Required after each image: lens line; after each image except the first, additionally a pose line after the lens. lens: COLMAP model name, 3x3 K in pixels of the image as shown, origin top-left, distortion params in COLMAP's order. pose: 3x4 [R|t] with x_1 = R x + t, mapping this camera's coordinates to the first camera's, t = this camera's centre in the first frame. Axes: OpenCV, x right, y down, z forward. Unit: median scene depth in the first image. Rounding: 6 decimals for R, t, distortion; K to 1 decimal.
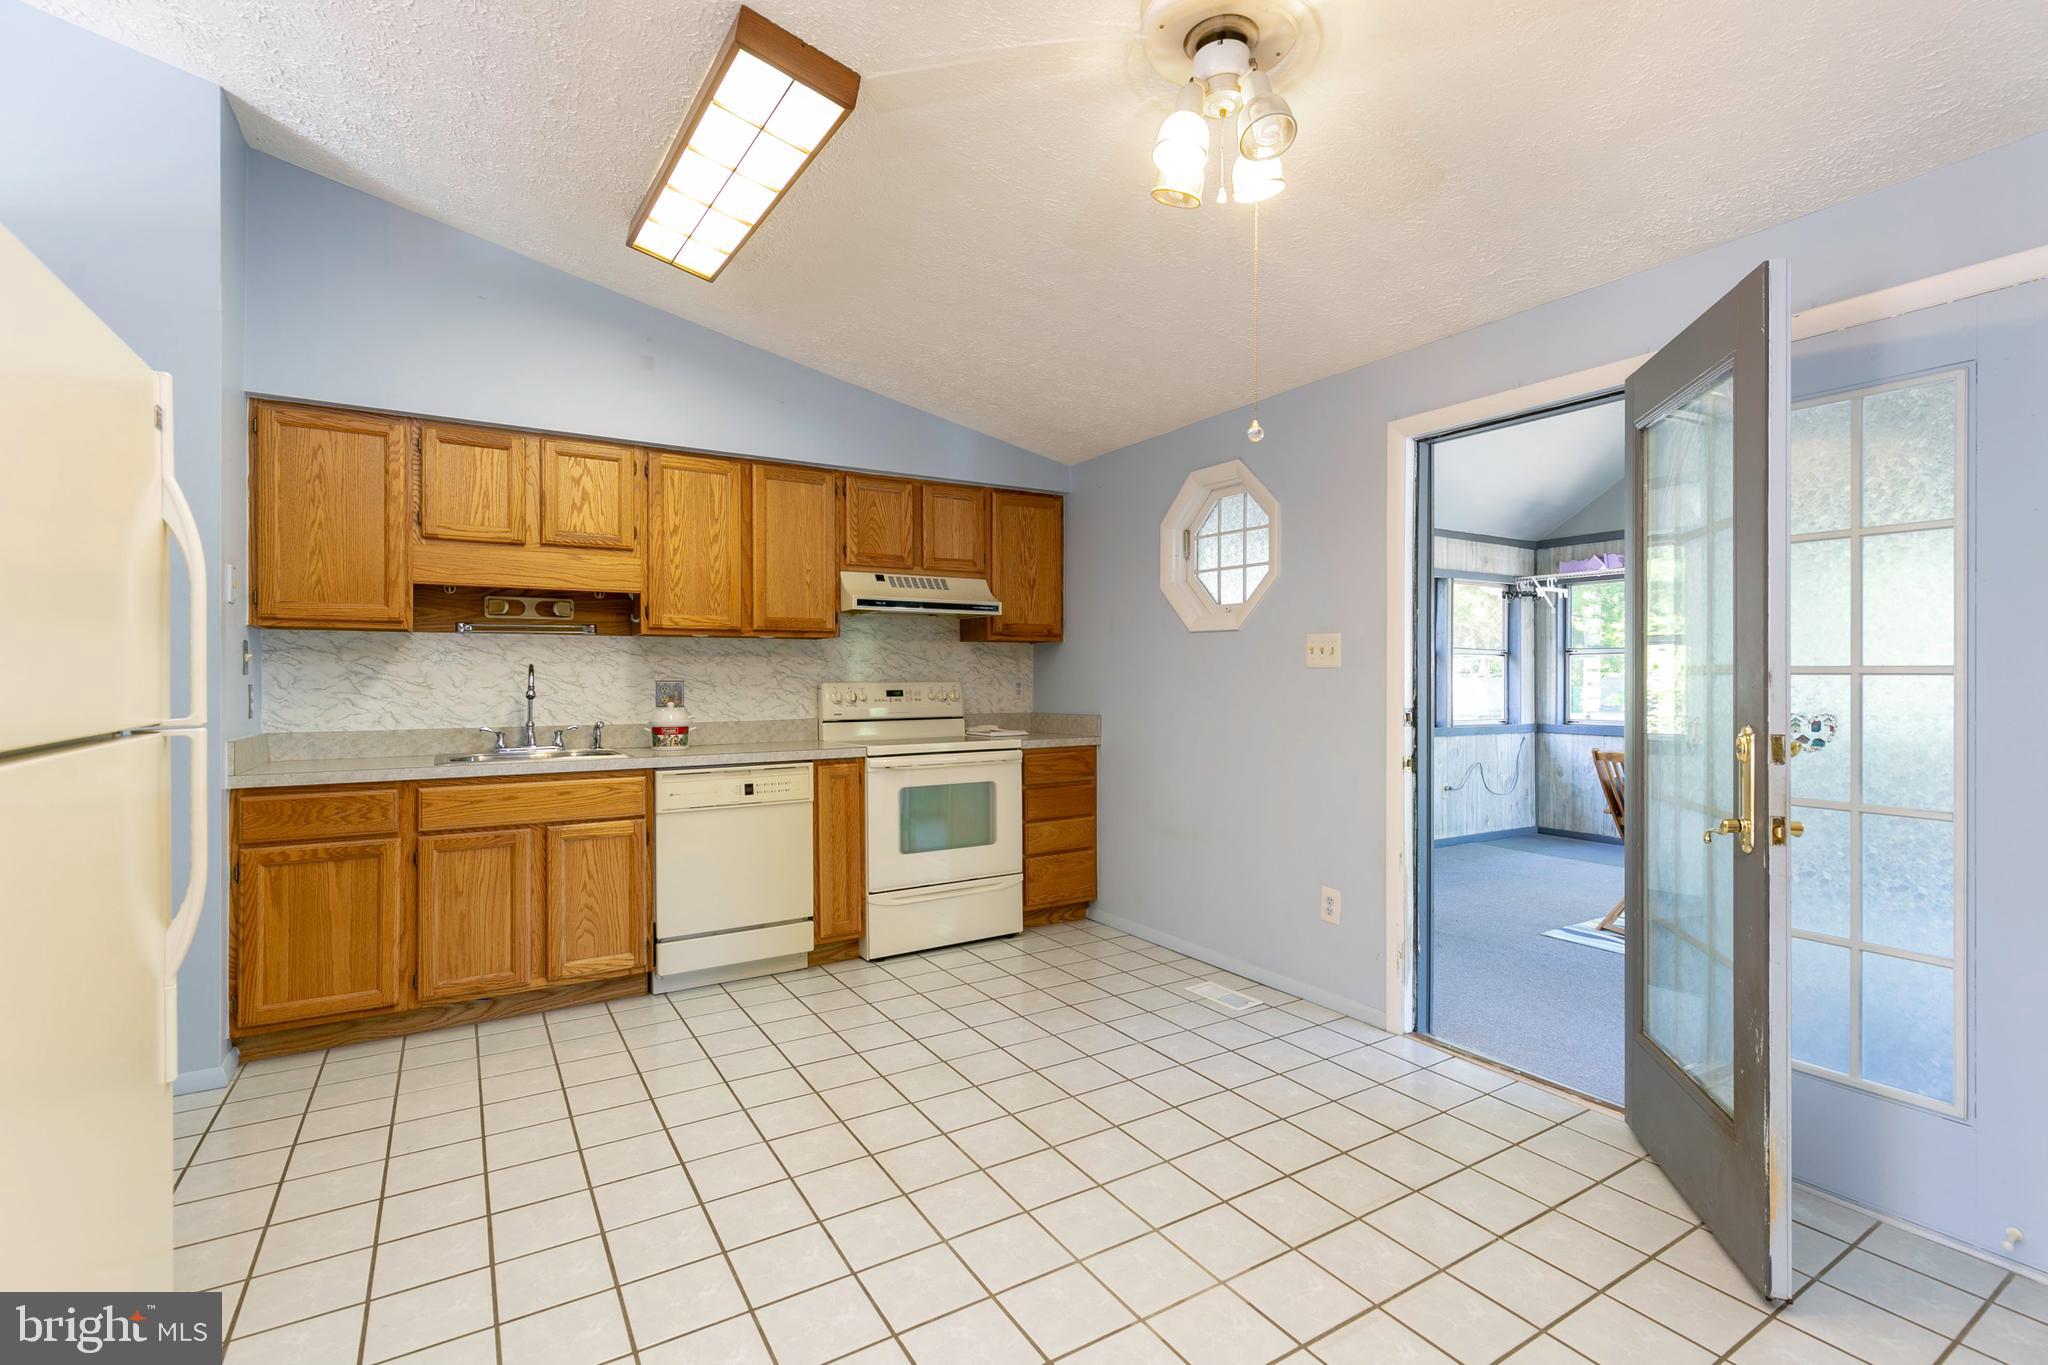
lens RADIAL K [[958.3, 0, 1024.0], [0, 958.3, 682.5], [0, 0, 1]] dist [0.011766, -0.000309]
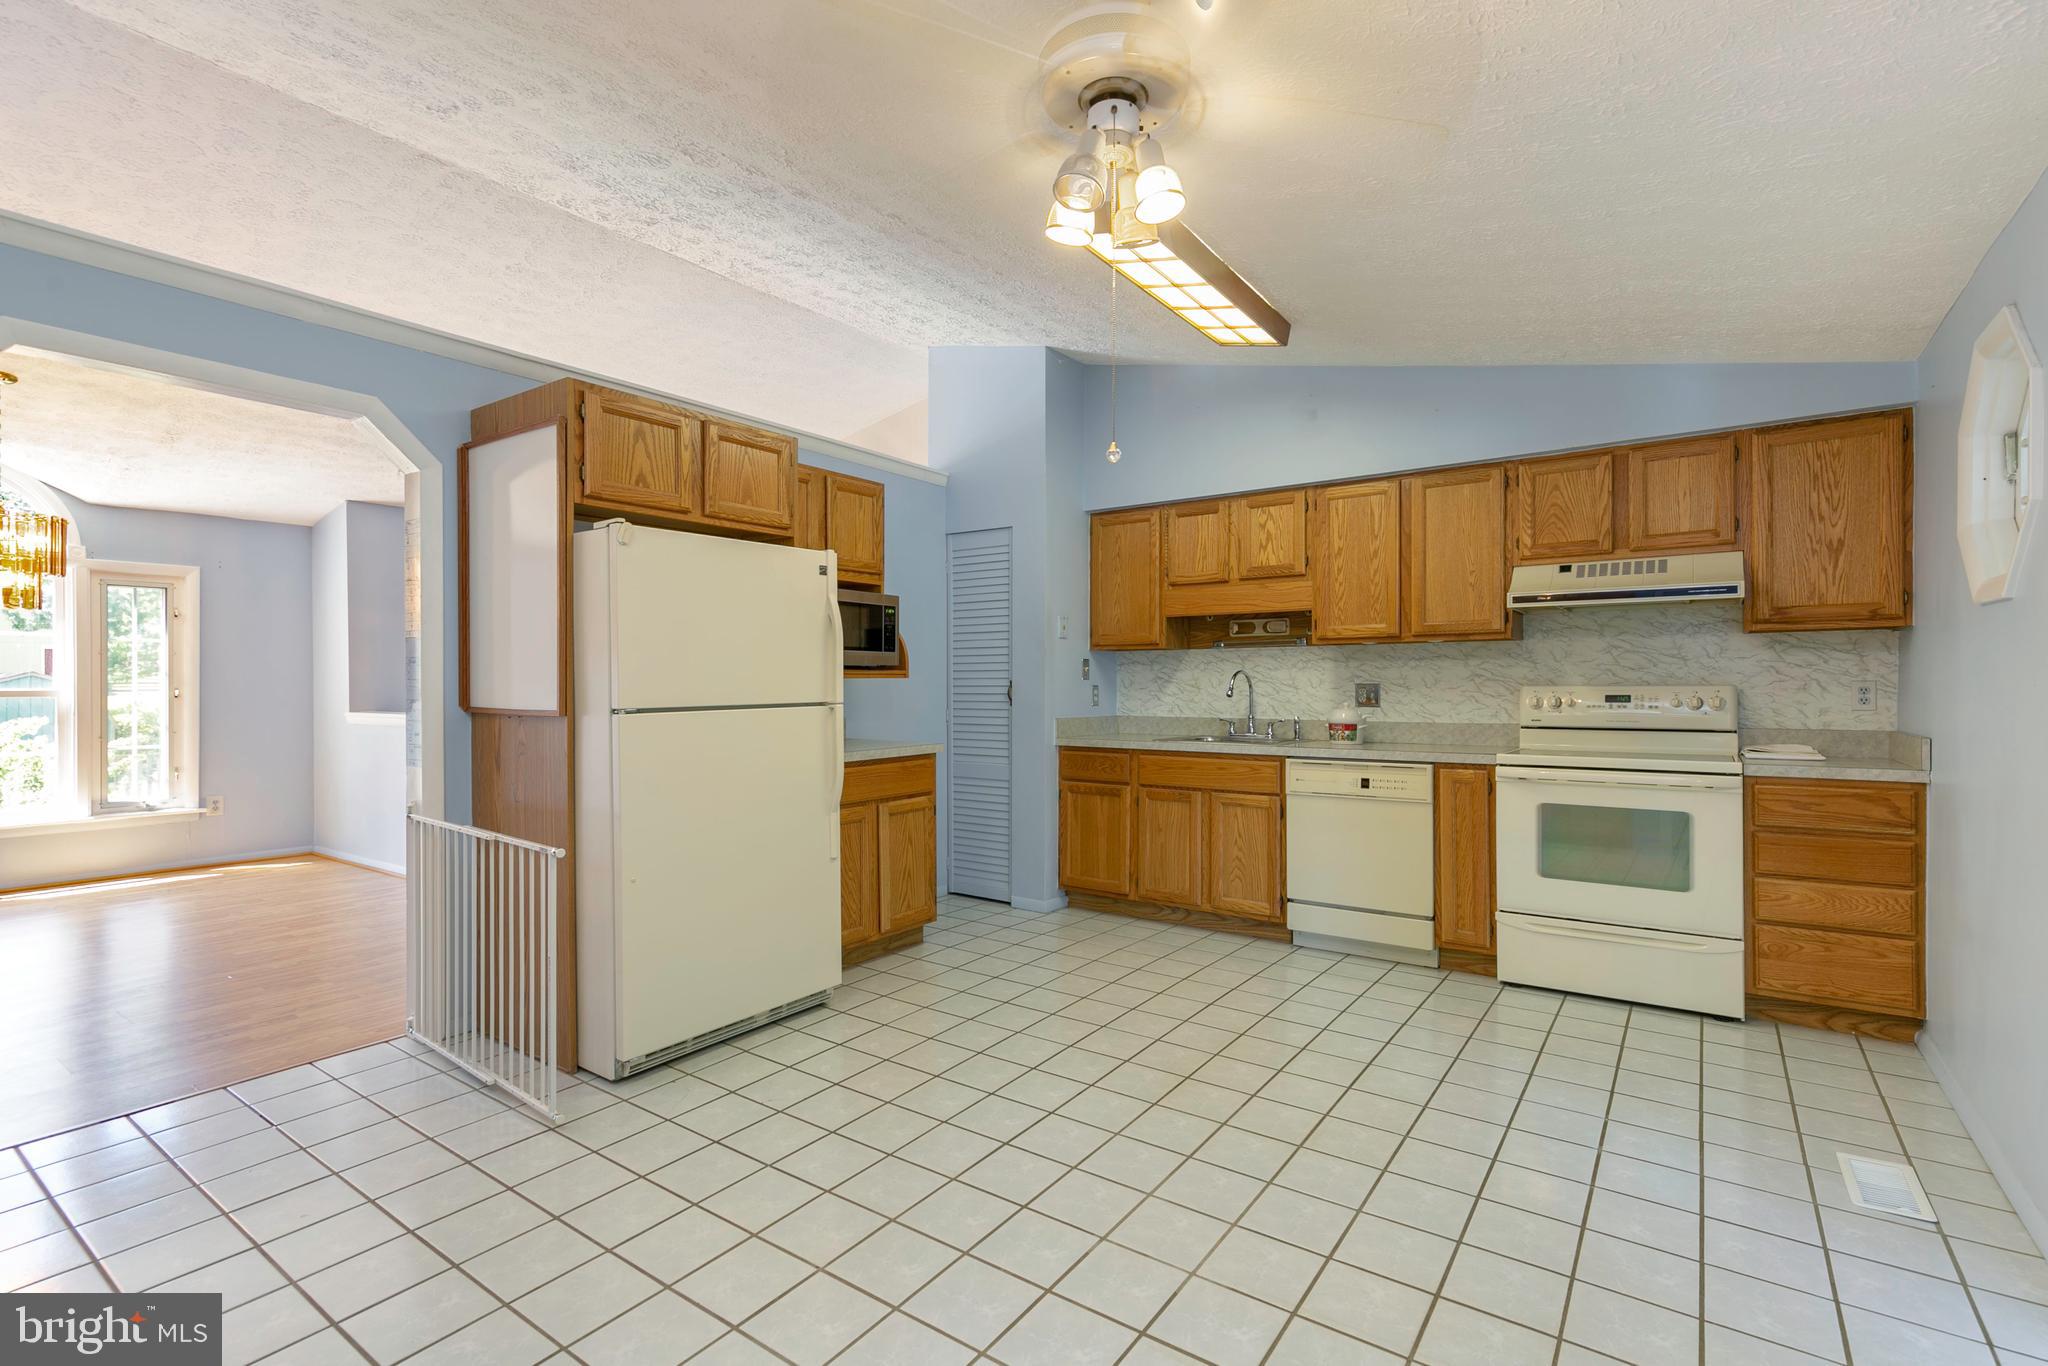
lens RADIAL K [[934.4, 0, 1023.9], [0, 934.4, 689.2], [0, 0, 1]] dist [0.002806, -0.000594]
pose [[0.373435, 0.006932, -0.927630, 0.527276], [-0.003463, 0.999976, 0.006078, -0.000513], [0.927650, 0.000943, 0.373450, 0.232127]]
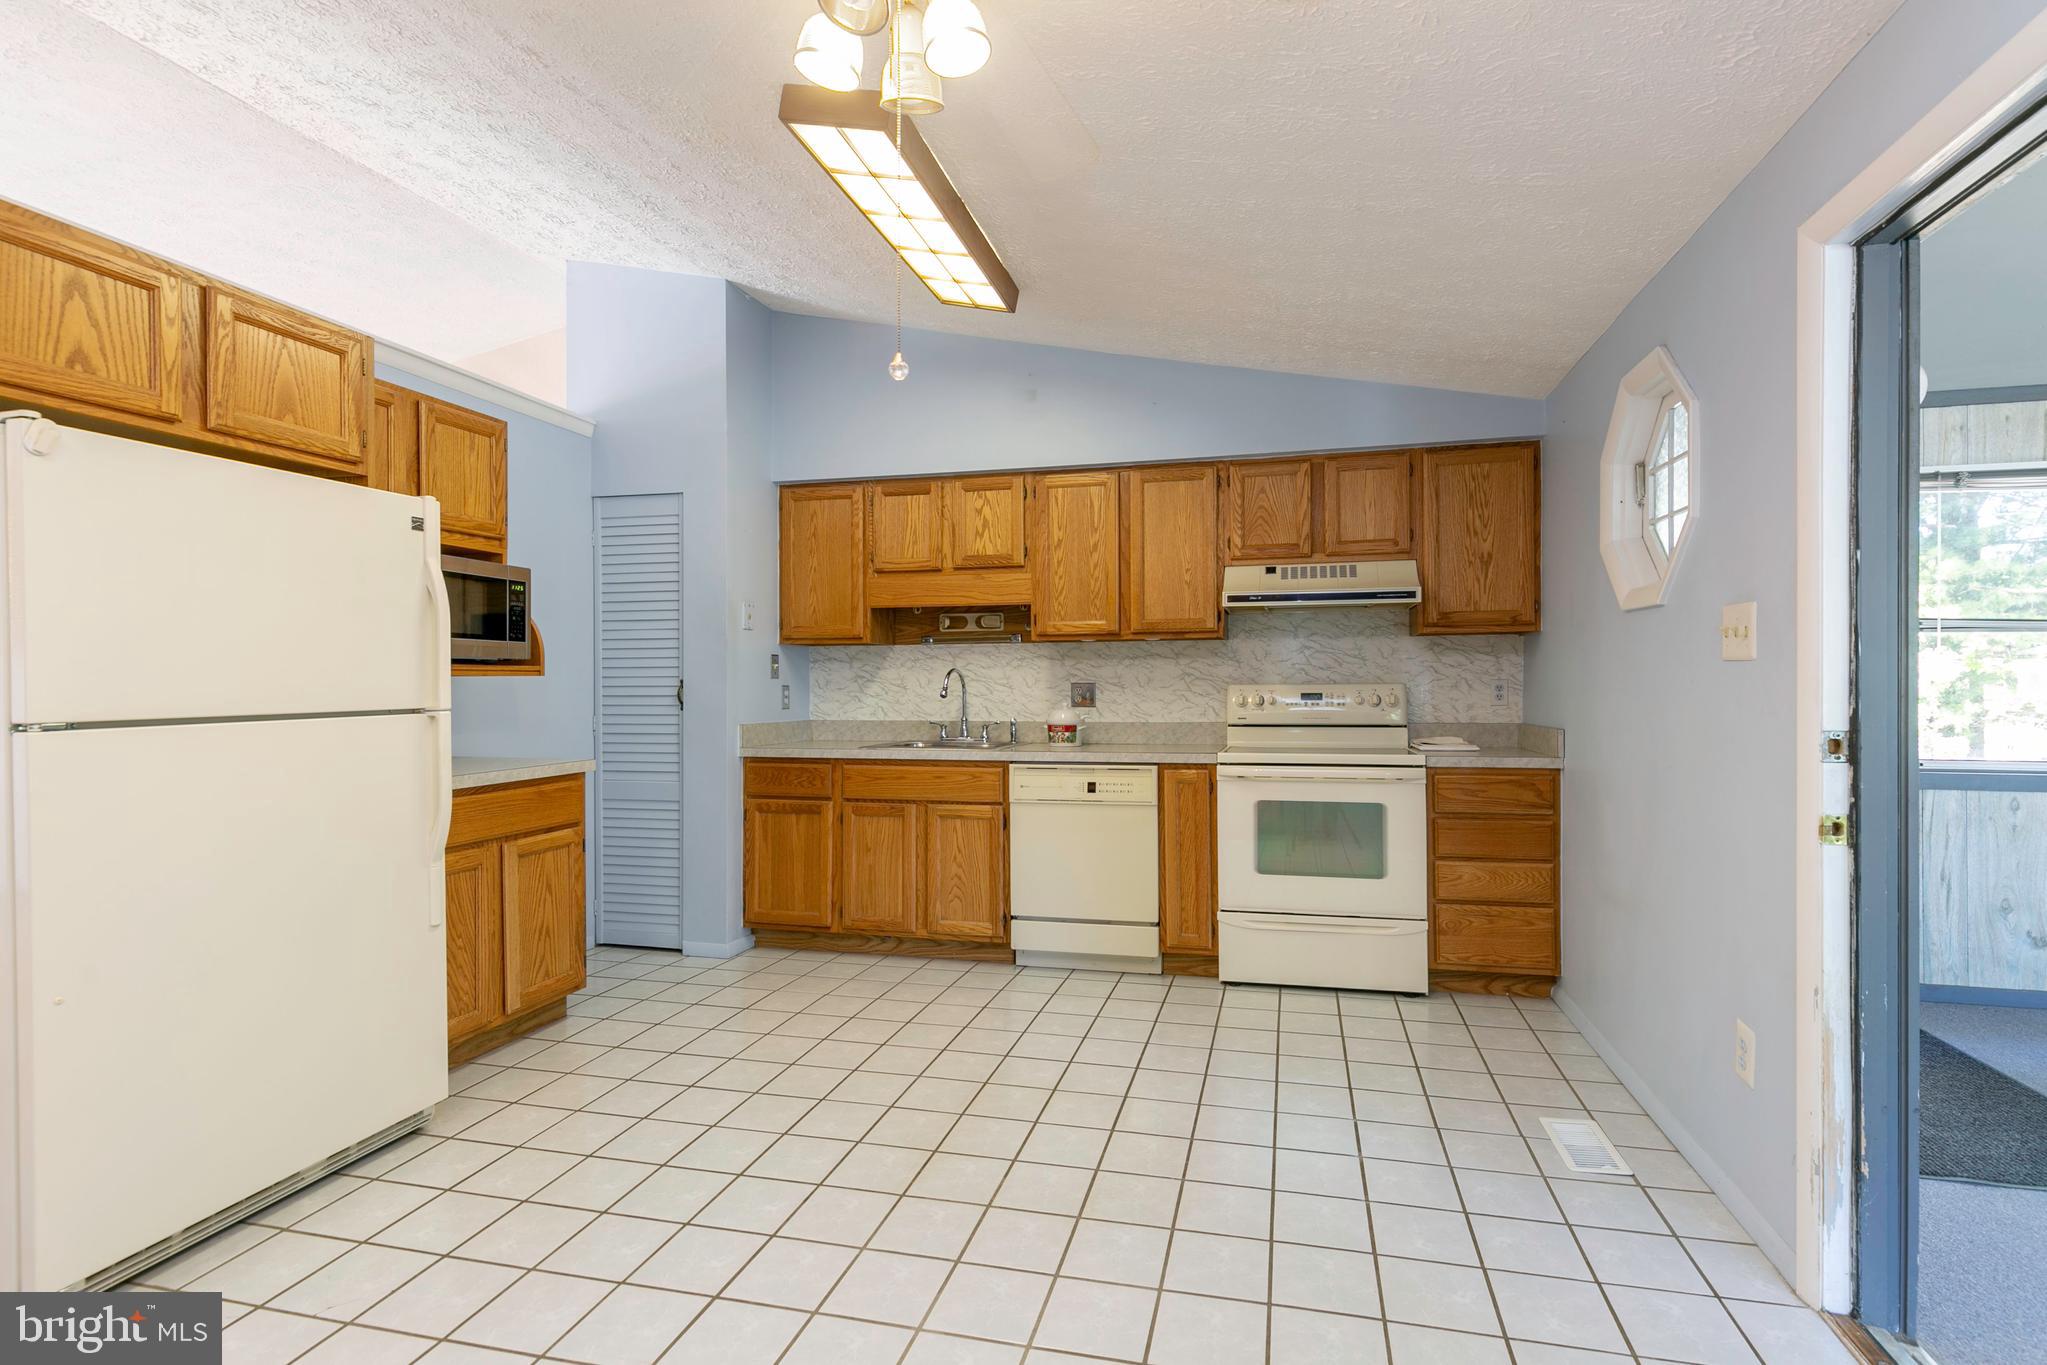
lens RADIAL K [[955.4, 0, 1057.2], [0, 955.4, 685.8], [0, 0, 1]] dist [0.011250, -0.005360]
pose [[0.698329, 0.001185, -0.715776, 0.404706], [-0.001435, 0.999999, 0.000255, 0.001537], [0.715776, 0.000849, 0.698330, 0.242417]]
